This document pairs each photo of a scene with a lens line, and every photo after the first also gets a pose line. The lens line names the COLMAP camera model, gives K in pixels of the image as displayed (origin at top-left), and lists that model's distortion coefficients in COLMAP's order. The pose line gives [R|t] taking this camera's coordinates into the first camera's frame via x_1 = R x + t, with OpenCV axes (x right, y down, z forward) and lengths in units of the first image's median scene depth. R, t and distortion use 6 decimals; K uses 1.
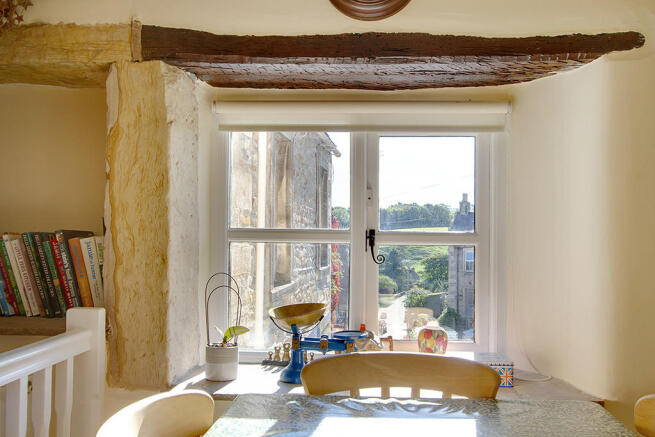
lens RADIAL K [[648.1, 0, 327.8], [0, 648.1, 219.5], [0, 0, 1]] dist [-0.011857, 0.000000]
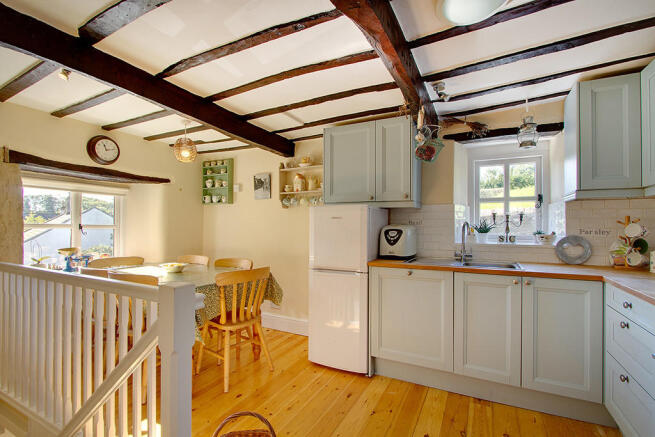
lens RADIAL K [[302.1, 0, 325.6], [0, 302.1, 224.5], [0, 0, 1]] dist [-0.015098, 0.000163]
pose [[0.385488, -0.002491, 0.922709, -0.878309], [-0.016311, 0.999822, 0.009514, -0.015425], [-0.922569, -0.018718, 0.385379, -0.684595]]
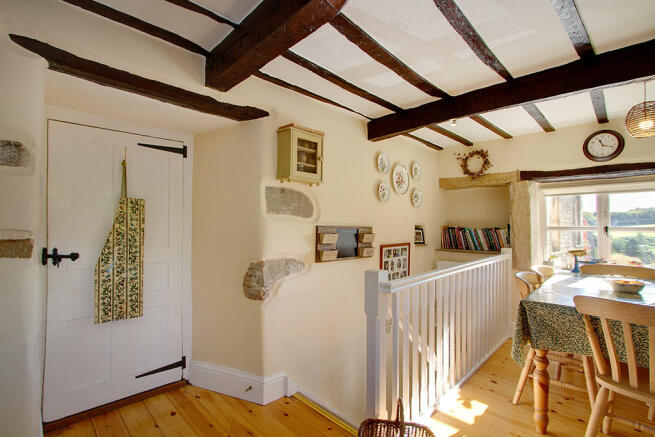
lens RADIAL K [[302.1, 0, 330.2], [0, 302.1, 223.0], [0, 0, 1]] dist [-0.015098, 0.000163]
pose [[0.769701, -0.016284, -0.638197, -0.036250], [0.017617, 0.999836, -0.004264, -0.018617], [0.638161, -0.007961, 0.769862, -0.919661]]
